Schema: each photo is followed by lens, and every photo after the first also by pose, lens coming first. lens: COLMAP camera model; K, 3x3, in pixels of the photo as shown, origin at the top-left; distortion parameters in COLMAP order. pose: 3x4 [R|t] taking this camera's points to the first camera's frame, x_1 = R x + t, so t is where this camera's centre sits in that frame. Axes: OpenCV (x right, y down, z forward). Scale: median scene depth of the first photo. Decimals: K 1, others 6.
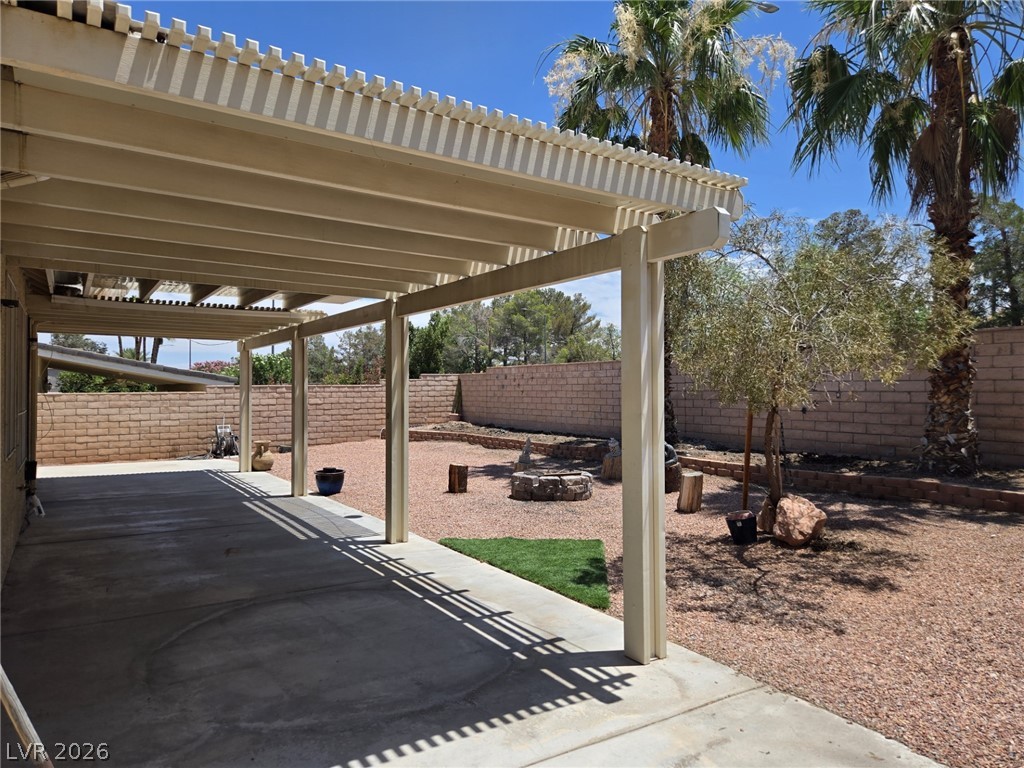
lens RADIAL K [[690.4, 0, 505.9], [0, 690.4, 385.6], [0, 0, 1]] dist [0.057965, -0.043344]
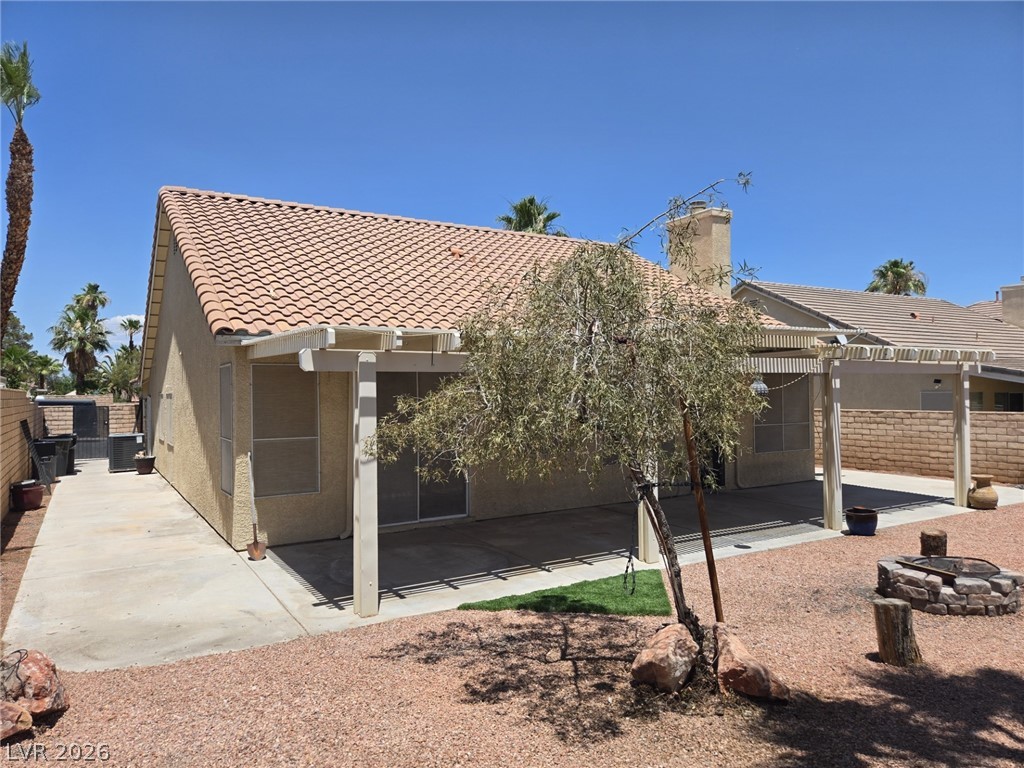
lens RADIAL K [[690.4, 0, 509.3], [0, 690.4, 385.9], [0, 0, 1]] dist [0.057965, -0.043344]
pose [[-0.006189, -0.002137, -0.999979, 1.406219], [0.015046, 0.999884, -0.002230, -0.105119], [0.999868, -0.015060, -0.006156, 1.038410]]
